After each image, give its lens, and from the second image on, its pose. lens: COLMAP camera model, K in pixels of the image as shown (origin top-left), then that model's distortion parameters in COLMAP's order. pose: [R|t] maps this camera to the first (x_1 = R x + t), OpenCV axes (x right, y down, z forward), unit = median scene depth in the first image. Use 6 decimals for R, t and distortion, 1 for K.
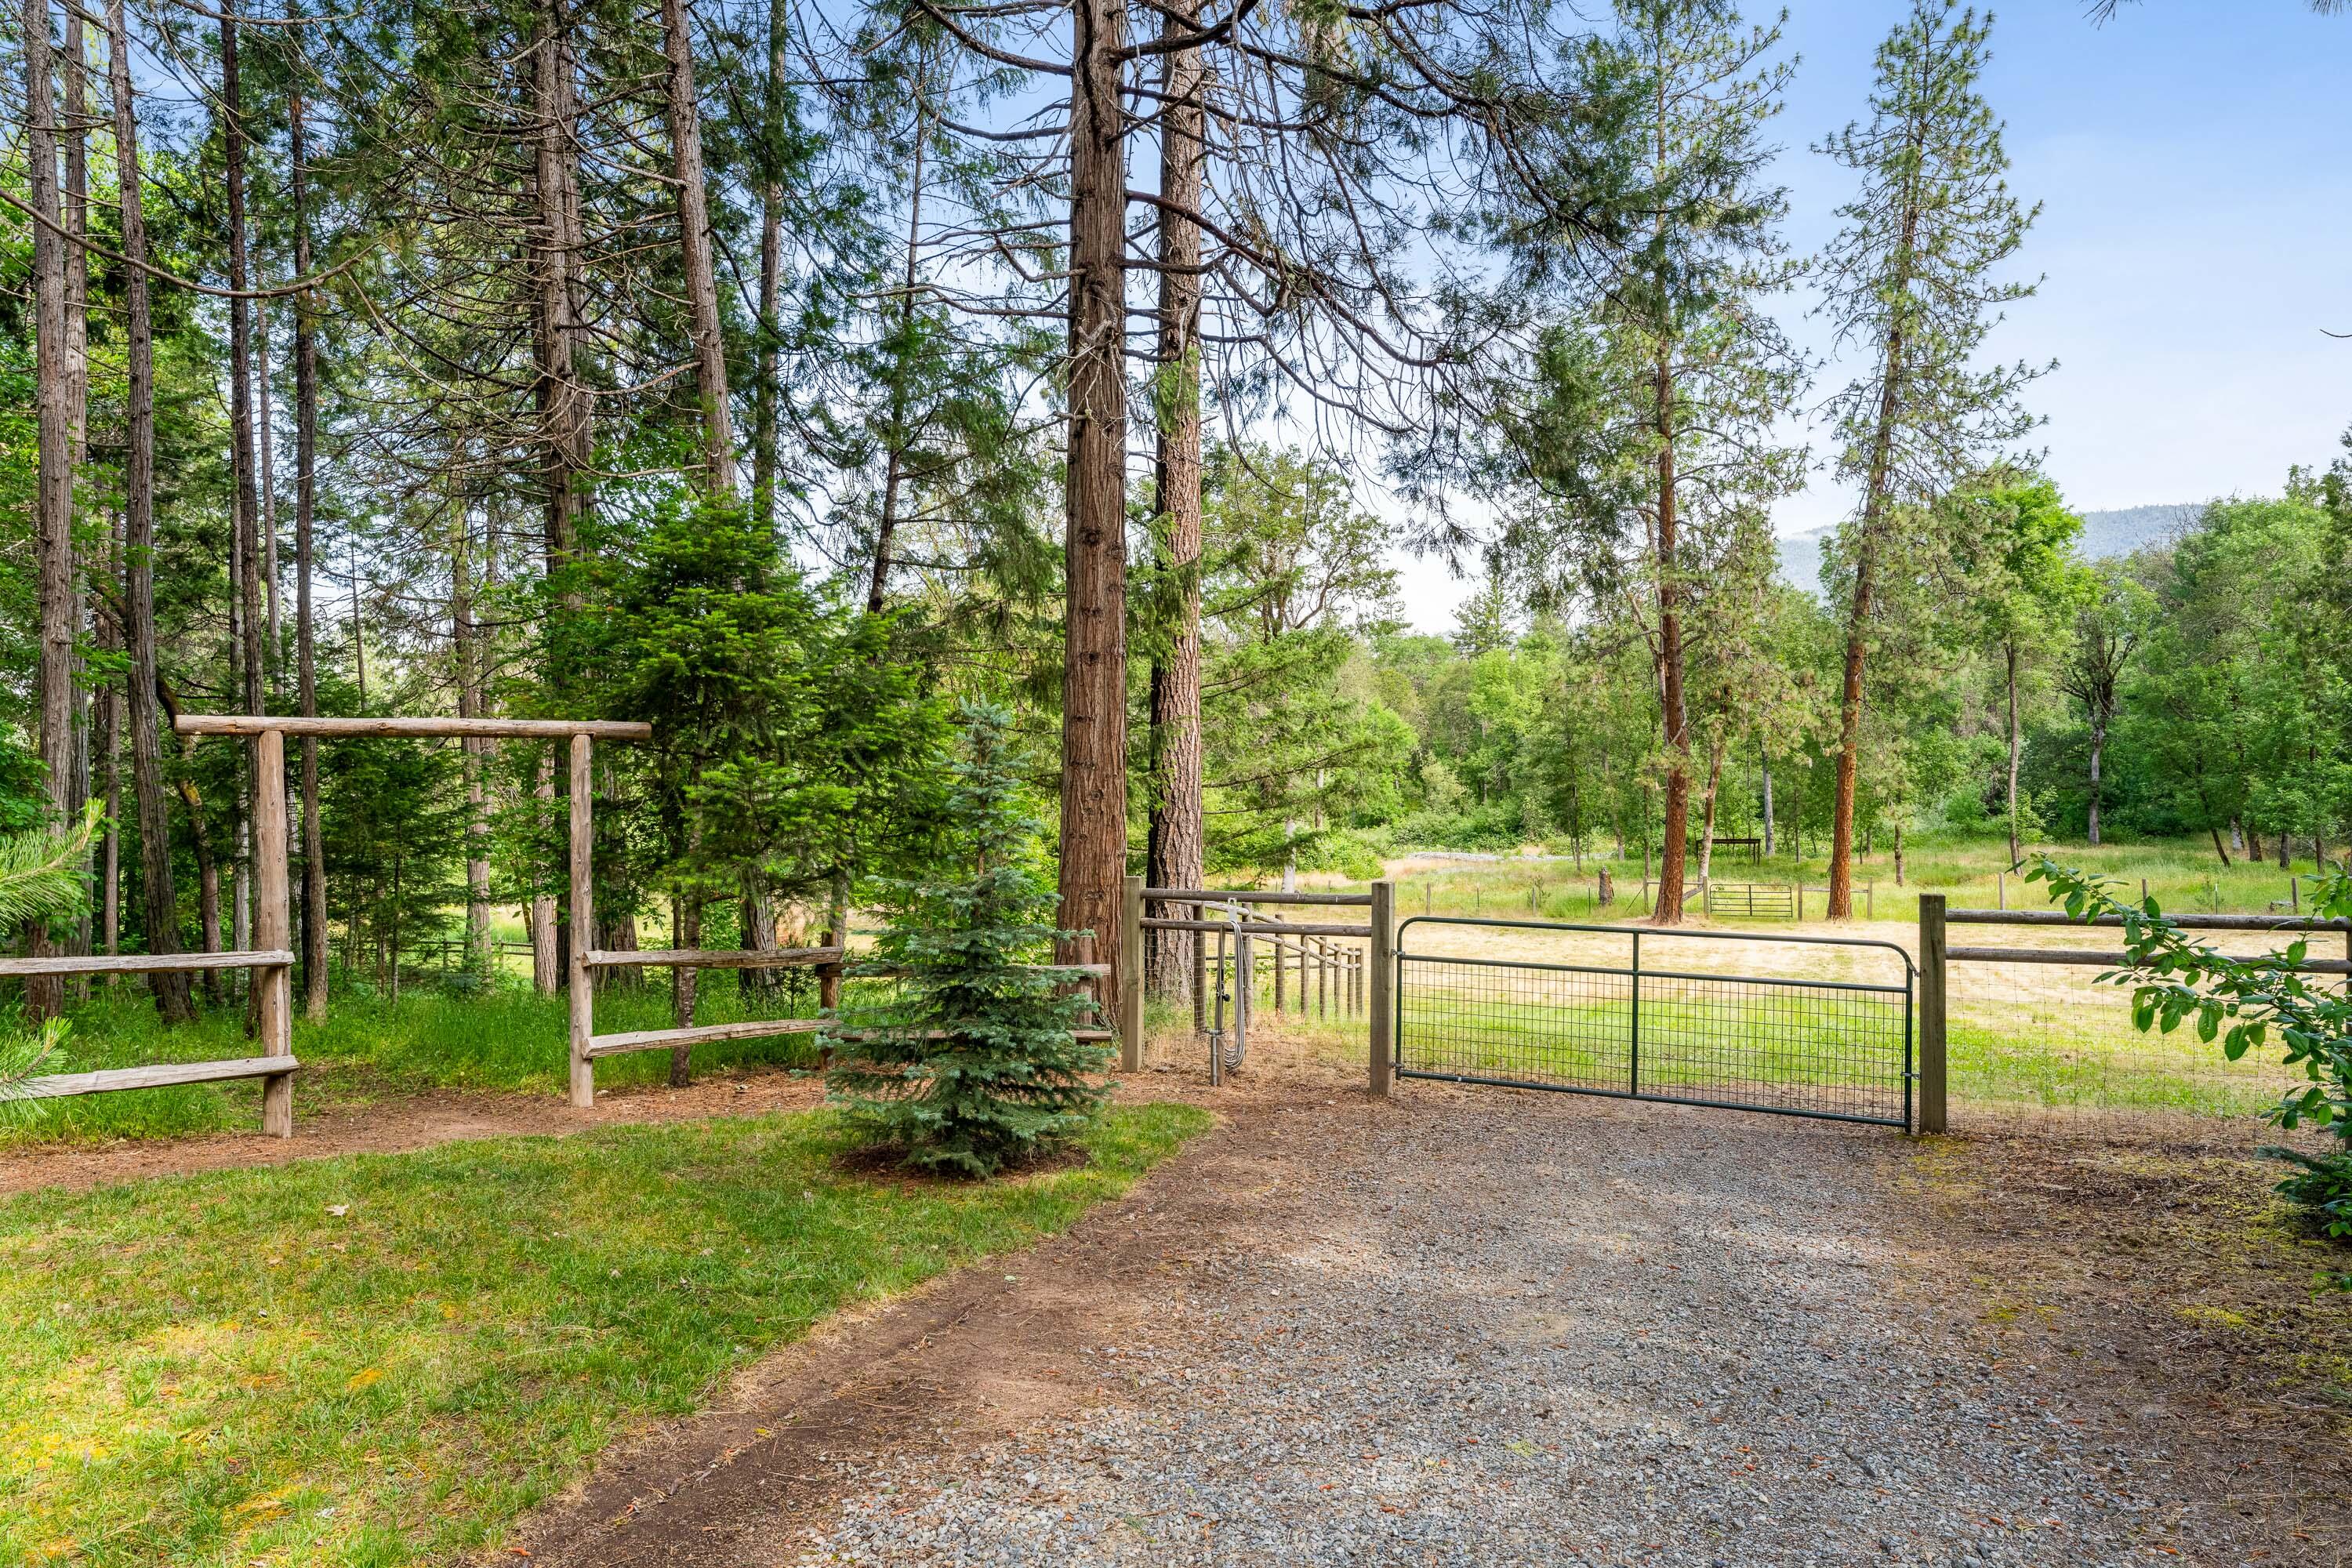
lens RADIAL K [[1312.4, 0, 1176.0], [0, 1312.4, 784.0], [0, 0, 1]] dist [-0.000361, -0.000126]
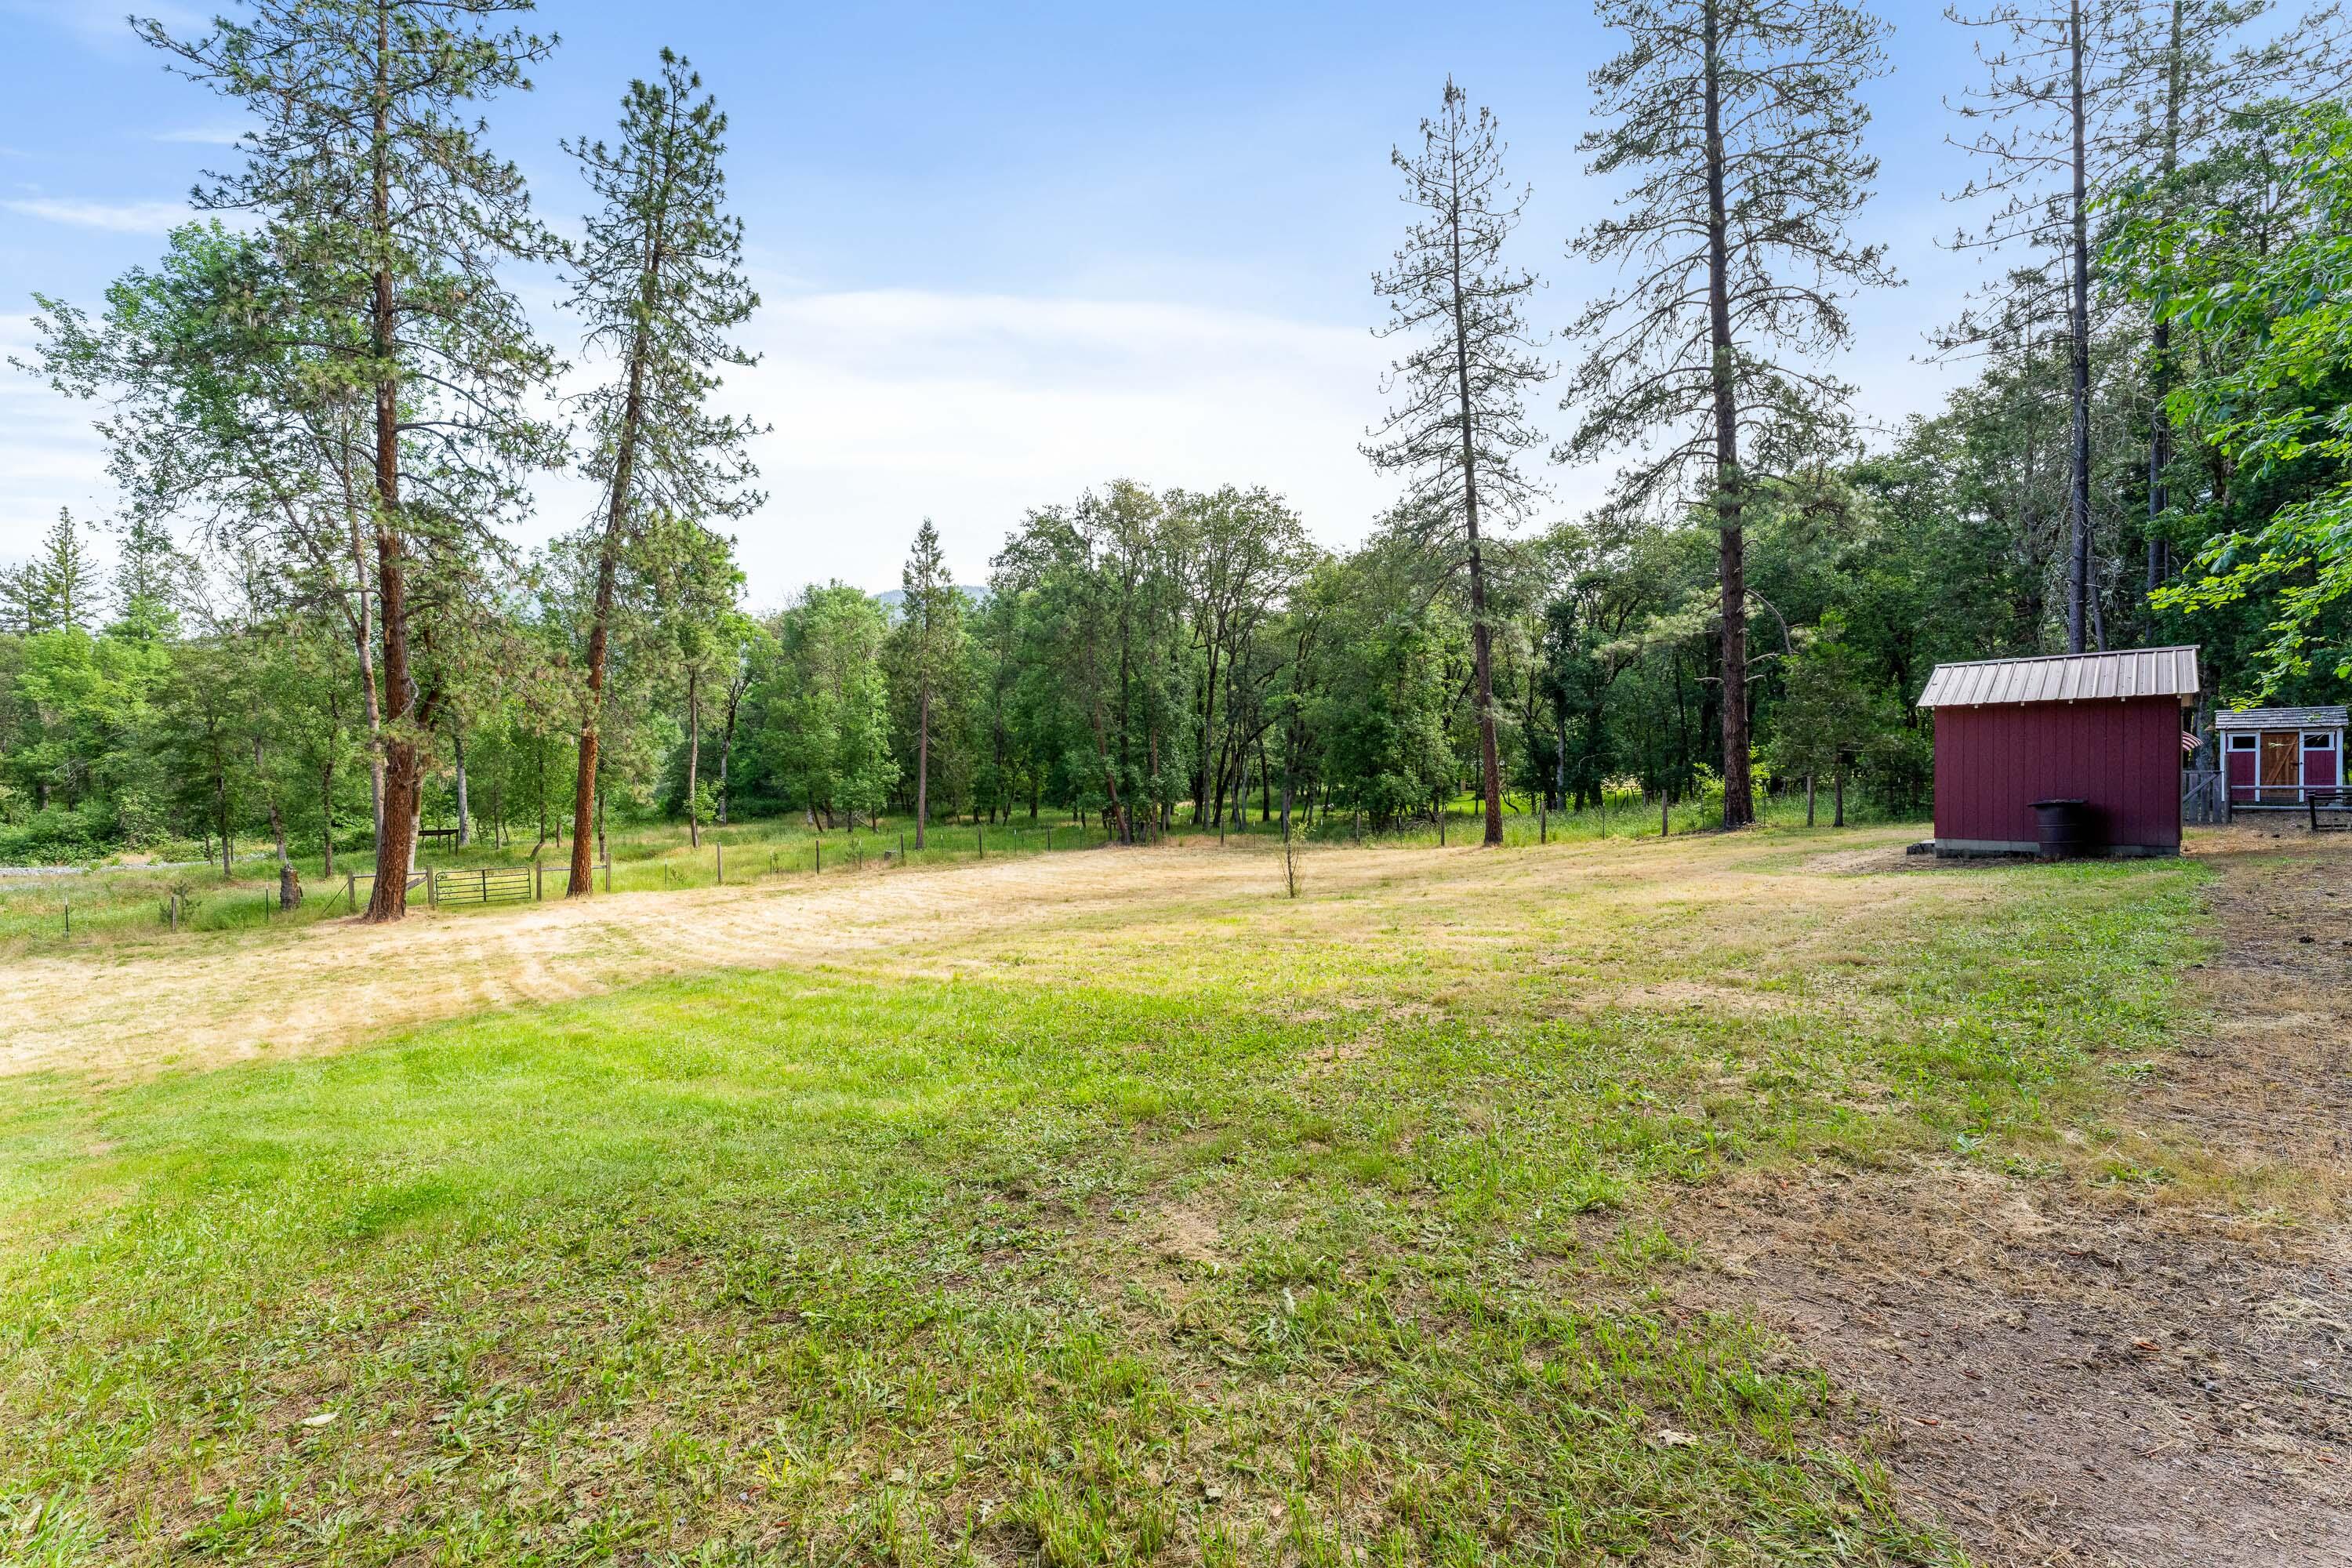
lens RADIAL K [[943.0, 0, 1171.8], [0, 943.0, 776.5], [0, 0, 1]] dist [-0.000247, -0.000170]
pose [[0.442359, 0.005185, 0.896823, 0.035807], [0.010045, 0.999892, -0.010736, 0.021633], [-0.896782, 0.013758, 0.442259, 0.246500]]
